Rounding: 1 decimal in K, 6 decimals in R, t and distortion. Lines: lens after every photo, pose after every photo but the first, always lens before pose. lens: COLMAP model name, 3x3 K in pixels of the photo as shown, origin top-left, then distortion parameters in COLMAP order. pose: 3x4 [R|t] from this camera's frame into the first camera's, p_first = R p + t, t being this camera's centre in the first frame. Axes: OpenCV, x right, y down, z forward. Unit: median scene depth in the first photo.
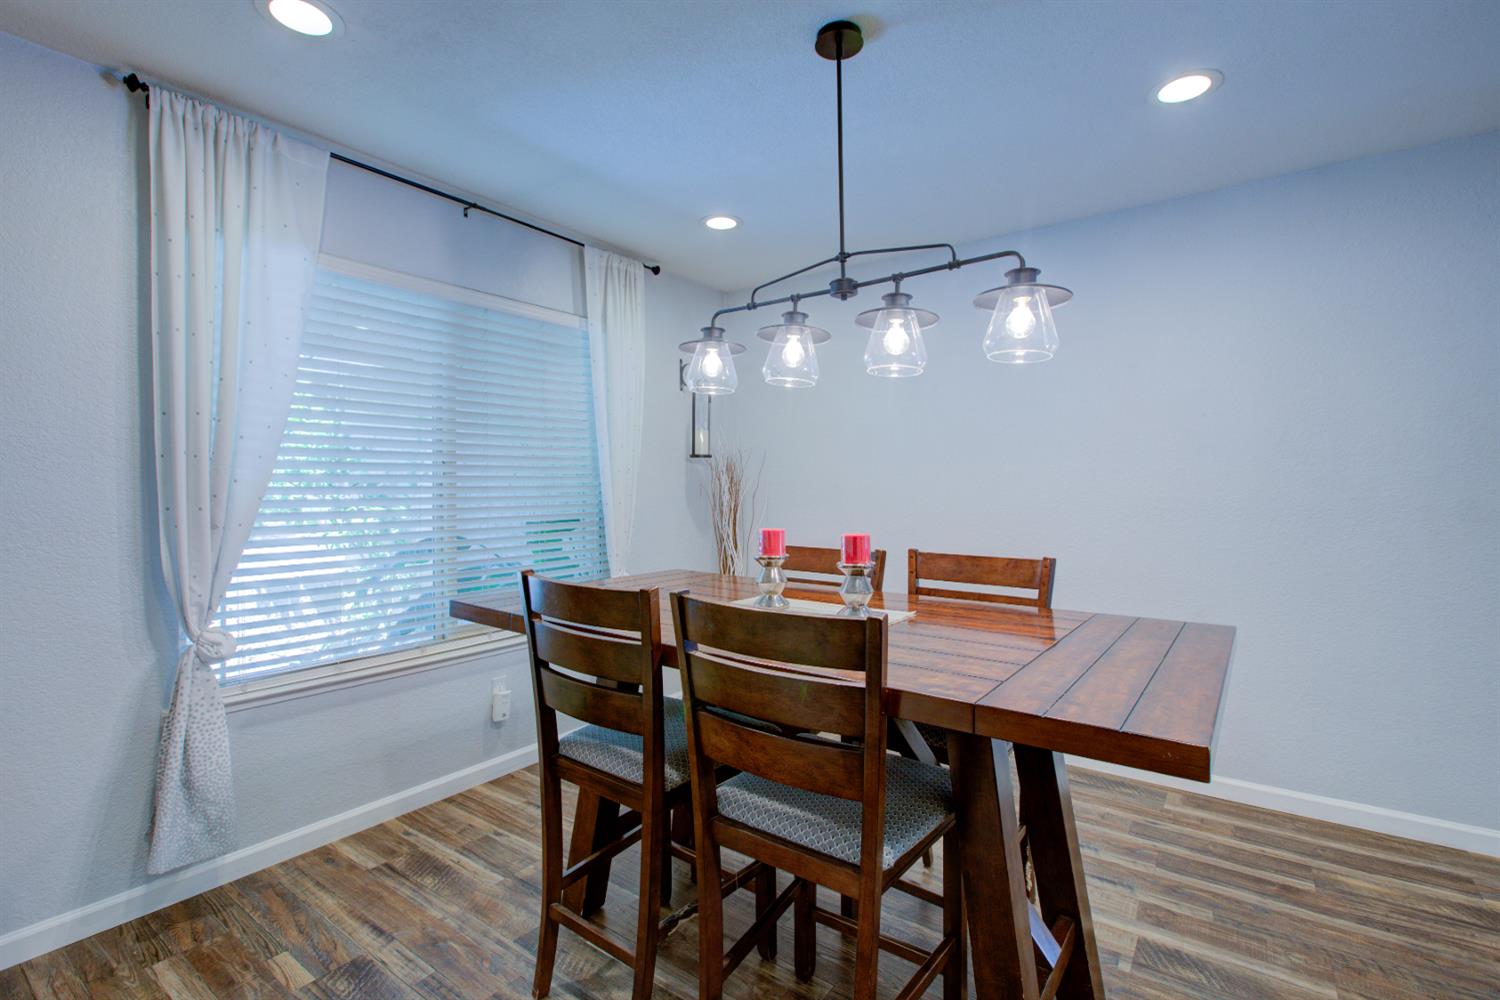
lens RADIAL K [[683.5, 0, 754.6], [0, 683.5, 499.3], [0, 0, 1]] dist [-0.000086, 0.000069]
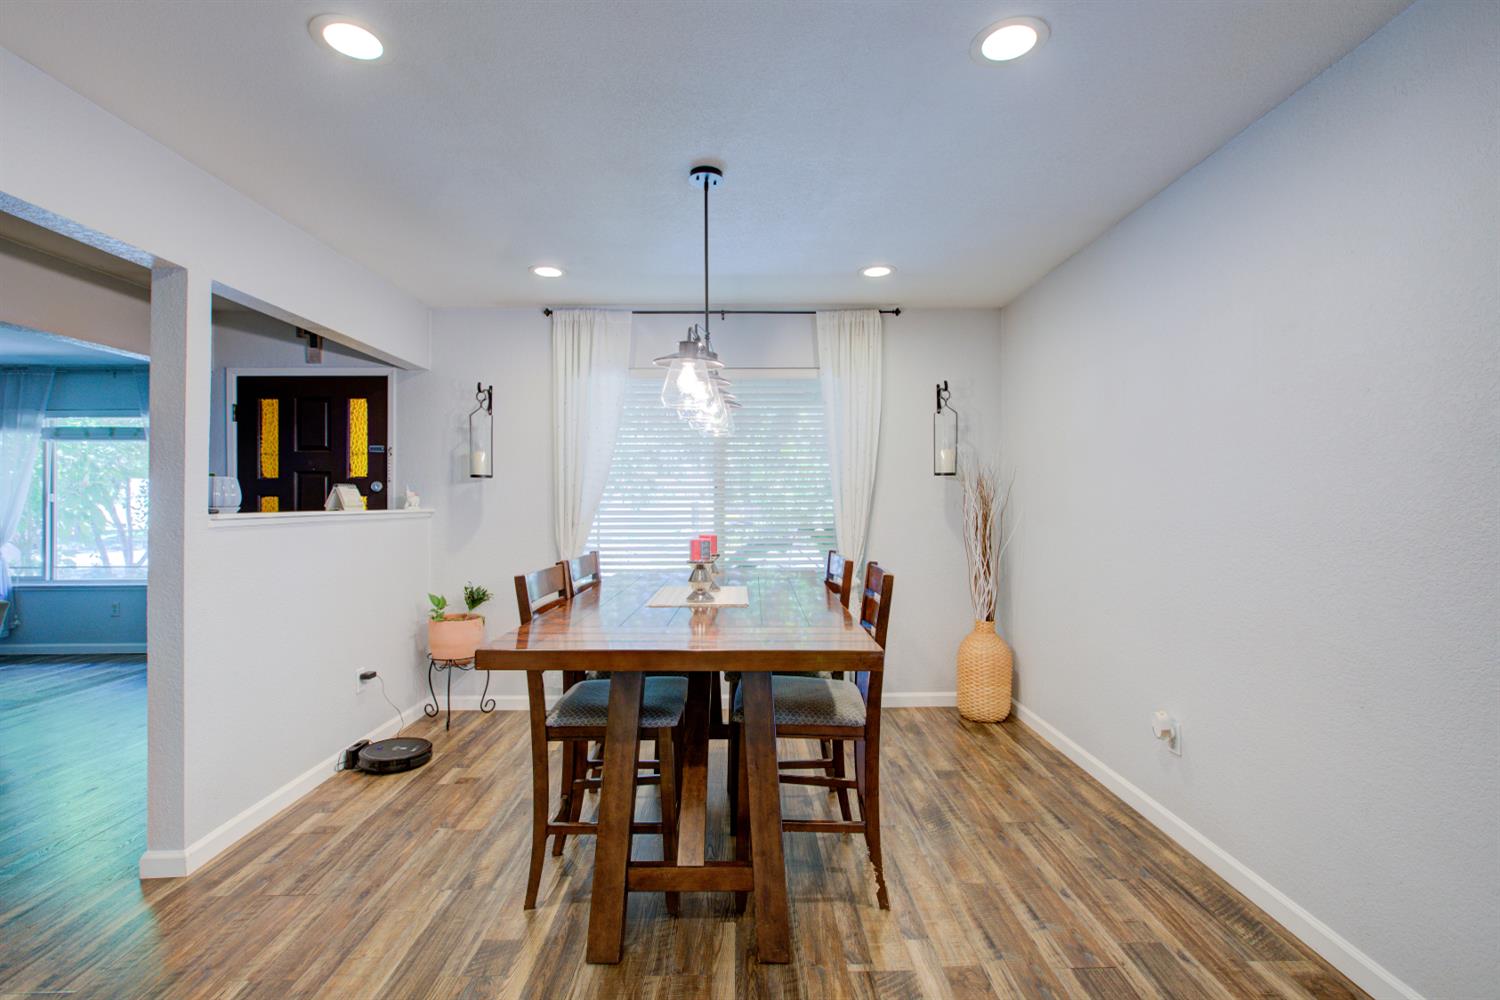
lens RADIAL K [[683.5, 0, 754.6], [0, 683.5, 499.3], [0, 0, 1]] dist [-0.000086, 0.000069]
pose [[0.607686, 0.006646, -0.794149, 0.846560], [-0.015789, 0.999868, -0.003714, -0.016828], [0.794020, 0.014796, 0.607711, 0.157365]]
